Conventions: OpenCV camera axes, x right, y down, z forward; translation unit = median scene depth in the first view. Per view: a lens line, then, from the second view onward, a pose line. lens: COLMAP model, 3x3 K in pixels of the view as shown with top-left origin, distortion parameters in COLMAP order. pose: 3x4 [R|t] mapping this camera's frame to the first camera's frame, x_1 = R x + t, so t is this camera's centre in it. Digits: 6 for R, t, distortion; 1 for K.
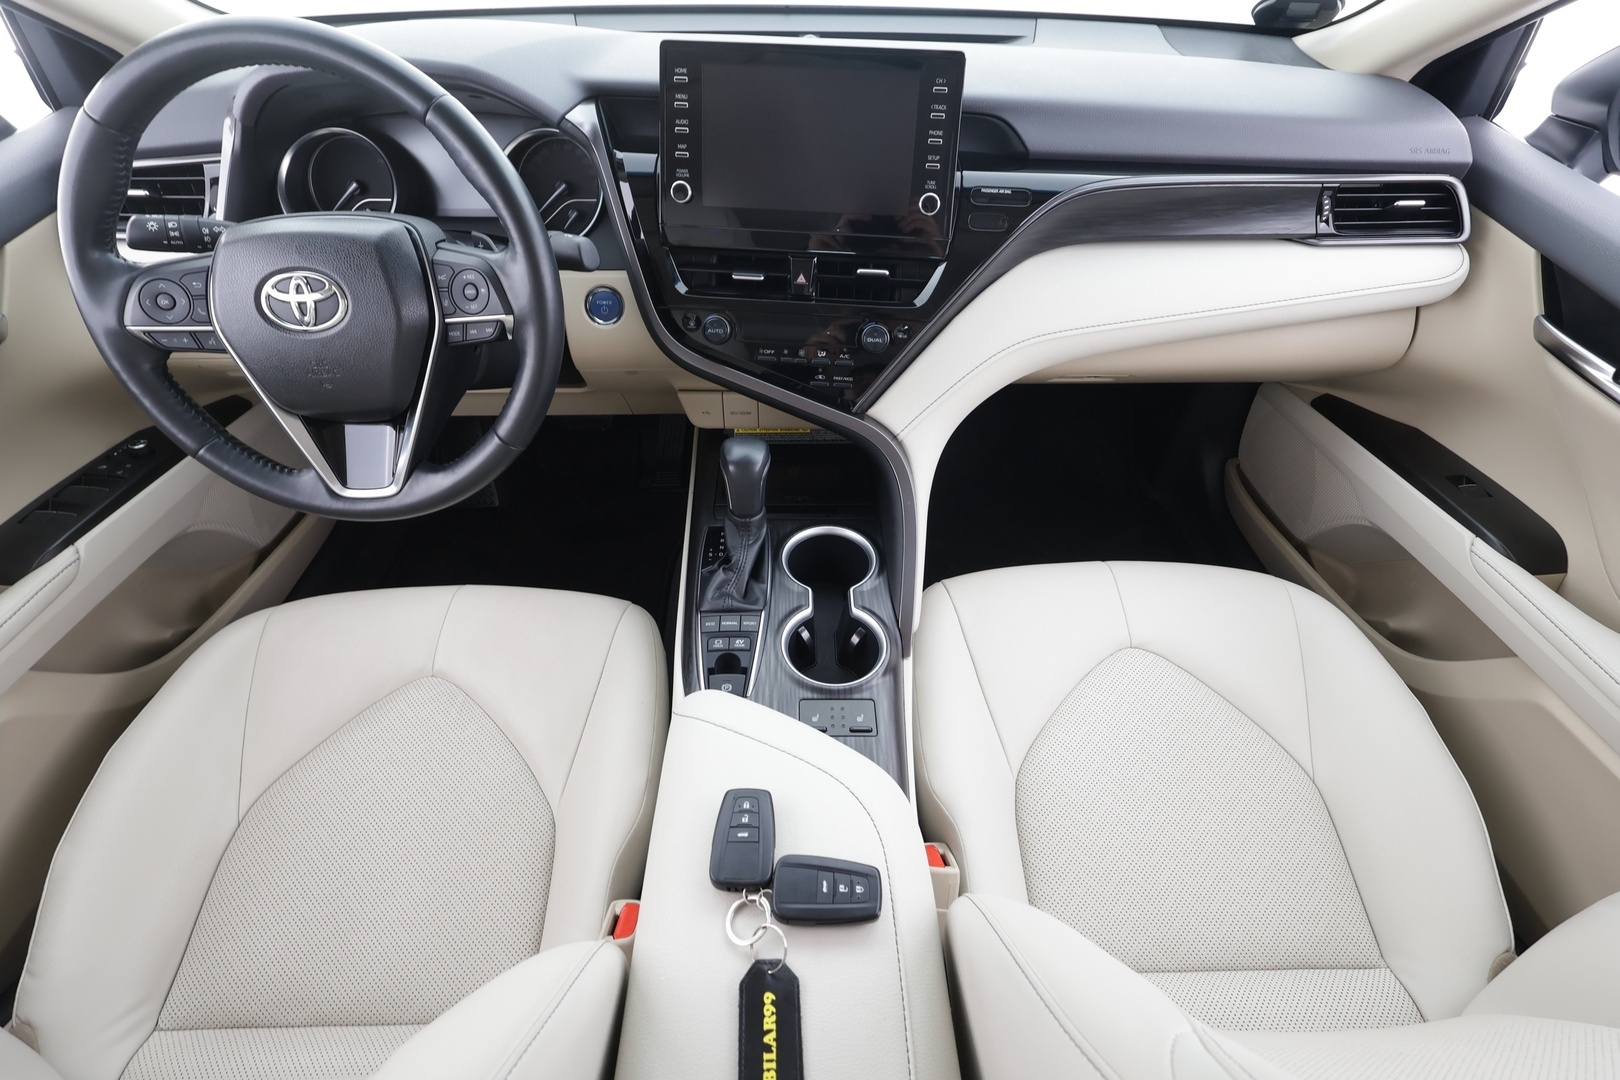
lens RADIAL K [[758.0, 0, 810.0], [0, 758.0, 540.0], [0, 0, 1]] dist [0.001794, -0.000274]
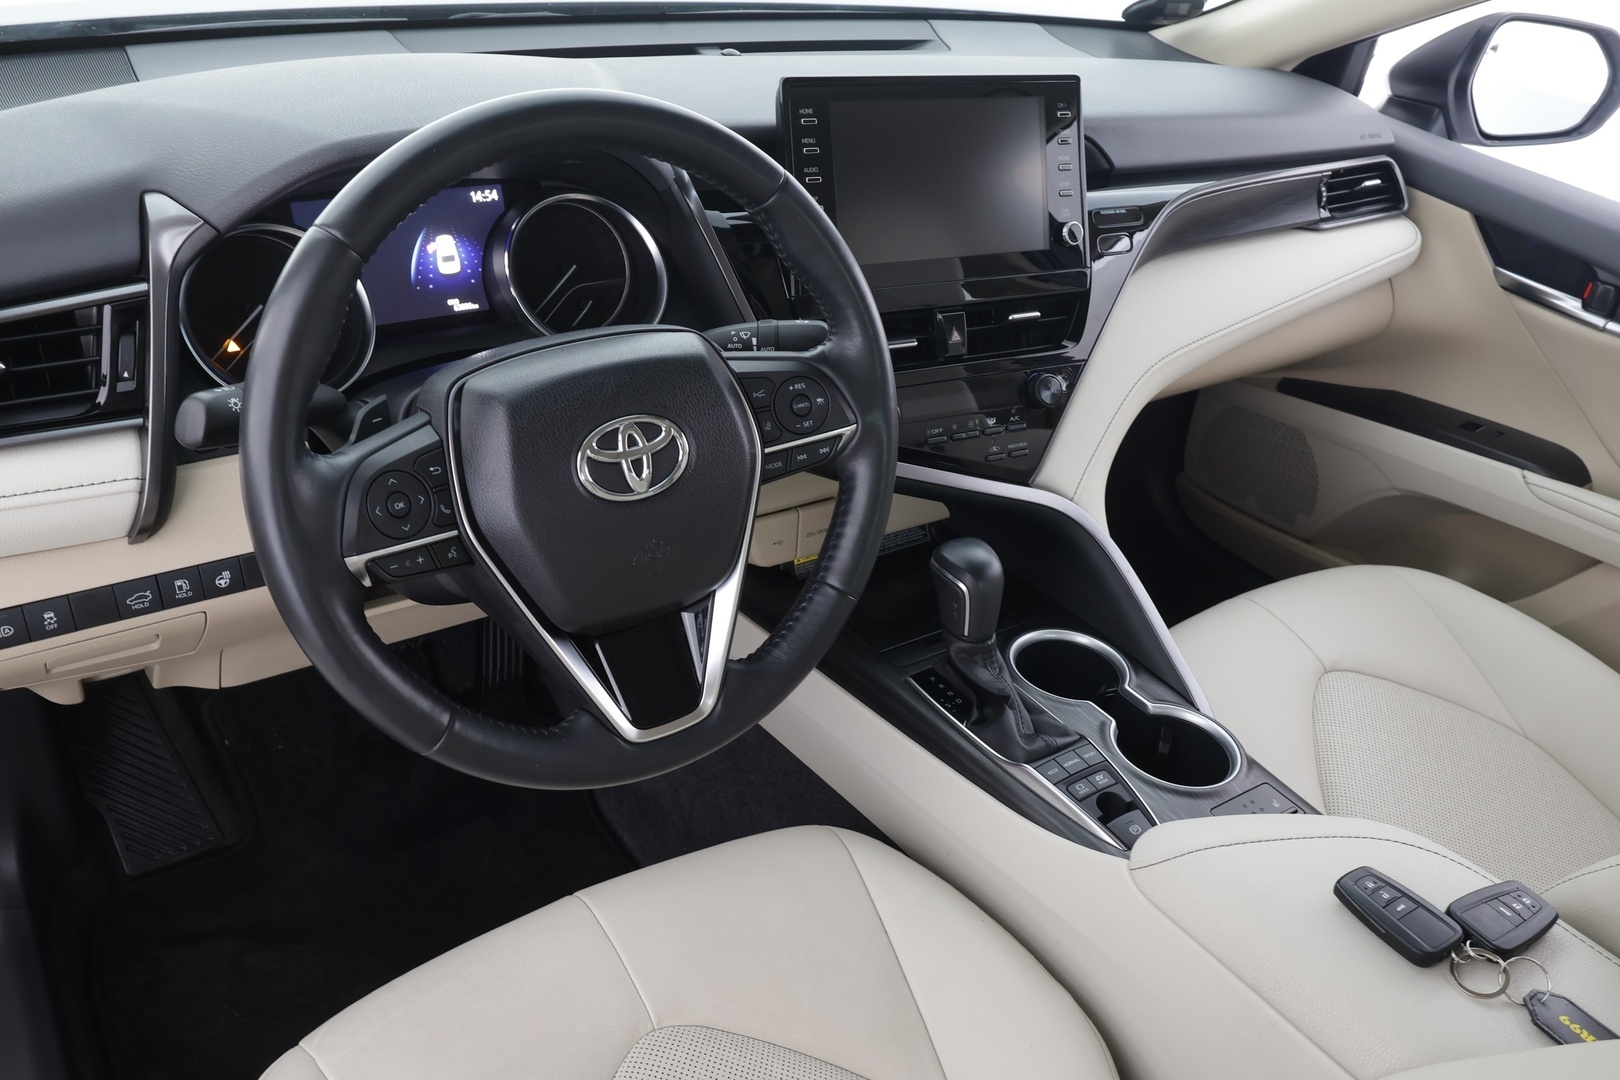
lens RADIAL K [[1288.4, 0, 810.0], [0, 1288.4, 540.0], [0, 0, 1]] dist [0.006714, 0.002774]
pose [[0.830229, -0.229159, 0.508140, -0.919310], [0.314807, 0.945053, -0.088155, -0.070680], [-0.460018, 0.233155, 0.856751, -0.053599]]
